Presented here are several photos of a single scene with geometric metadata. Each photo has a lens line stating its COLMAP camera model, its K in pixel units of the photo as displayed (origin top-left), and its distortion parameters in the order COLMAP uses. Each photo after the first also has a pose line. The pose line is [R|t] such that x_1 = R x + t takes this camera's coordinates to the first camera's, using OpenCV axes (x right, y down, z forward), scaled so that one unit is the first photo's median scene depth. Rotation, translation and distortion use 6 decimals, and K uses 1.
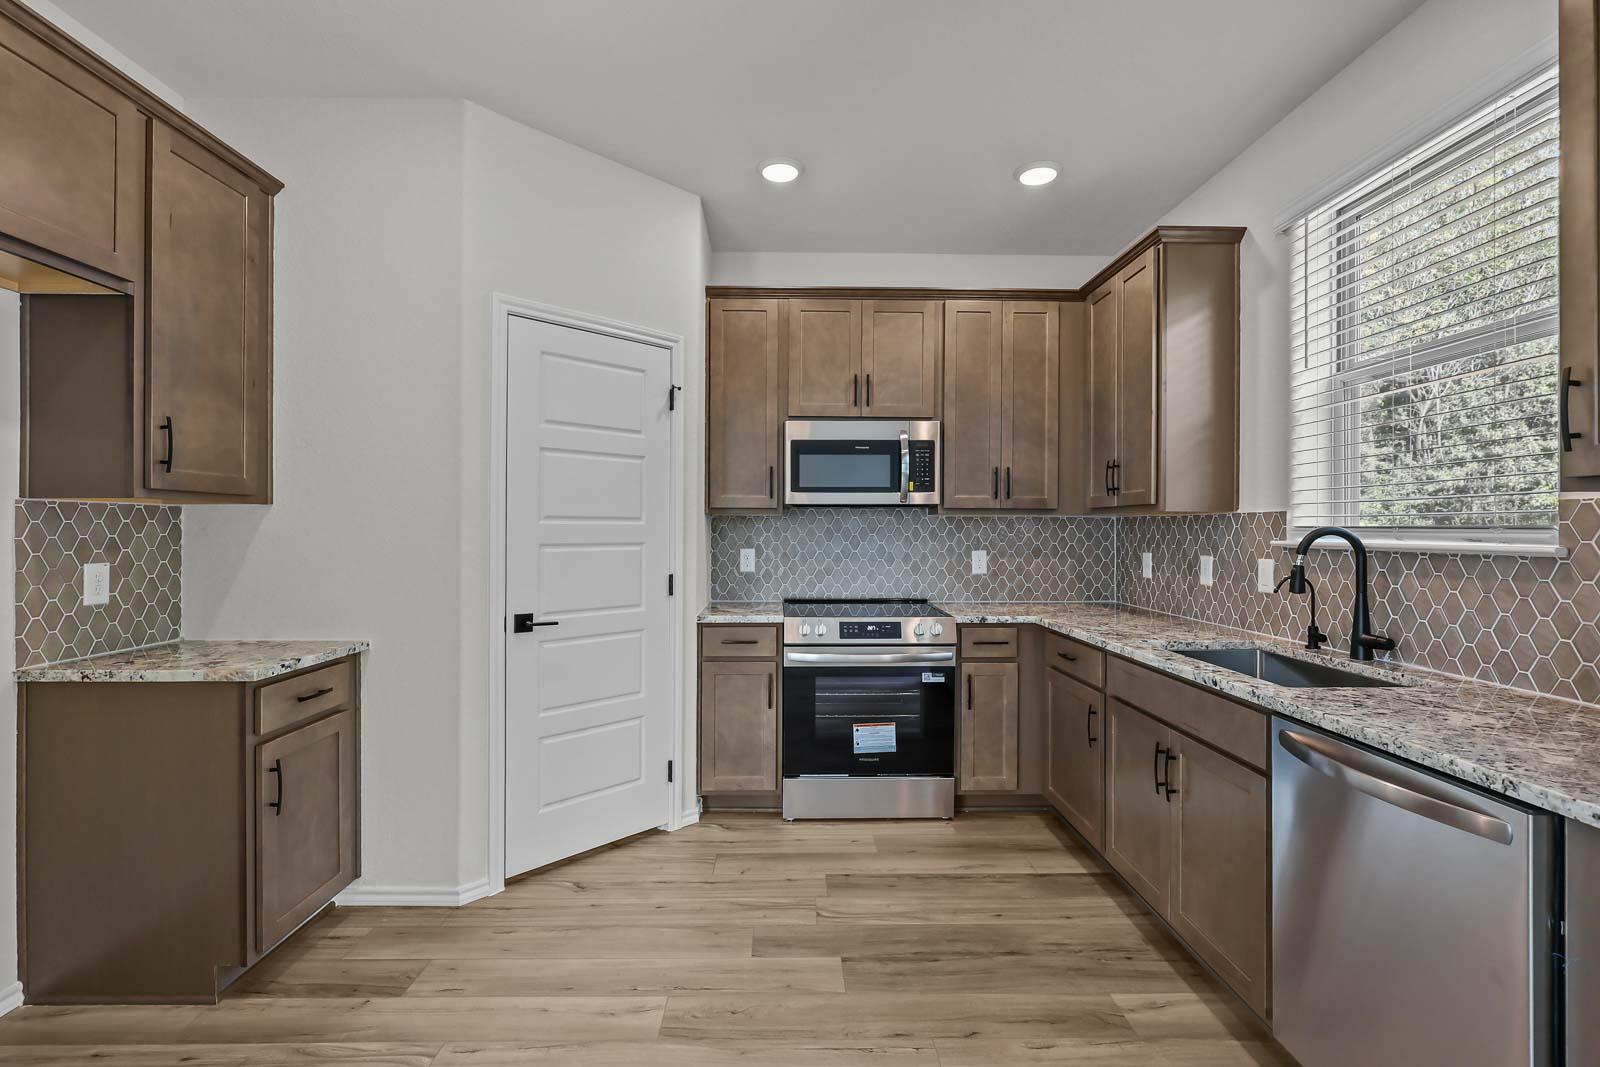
lens RADIAL K [[736.8, 0, 795.3], [0, 736.8, 530.7], [0, 0, 1]] dist [-0.000395, -0.000117]
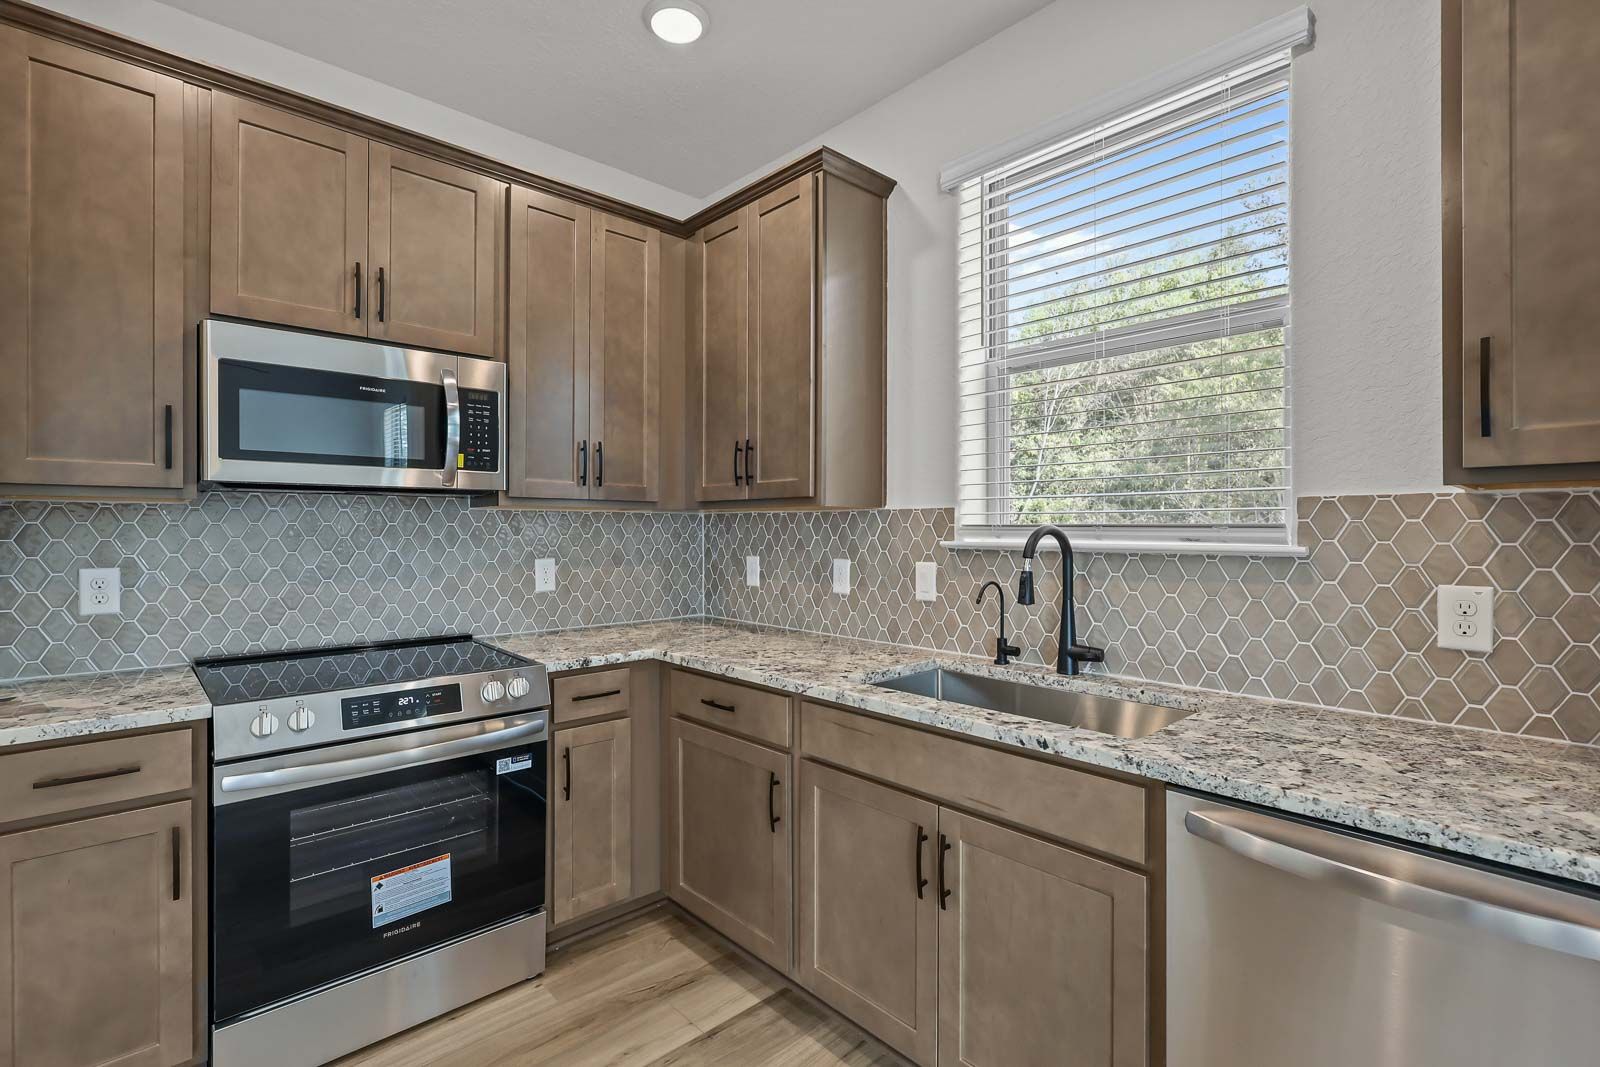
lens RADIAL K [[736.8, 0, 795.3], [0, 736.8, 530.7], [0, 0, 1]] dist [-0.000395, -0.000117]
pose [[0.751771, -0.004142, 0.659412, -0.046920], [0.003304, 0.999991, 0.002514, -0.001356], [-0.659417, 0.000288, 0.751778, 0.367004]]
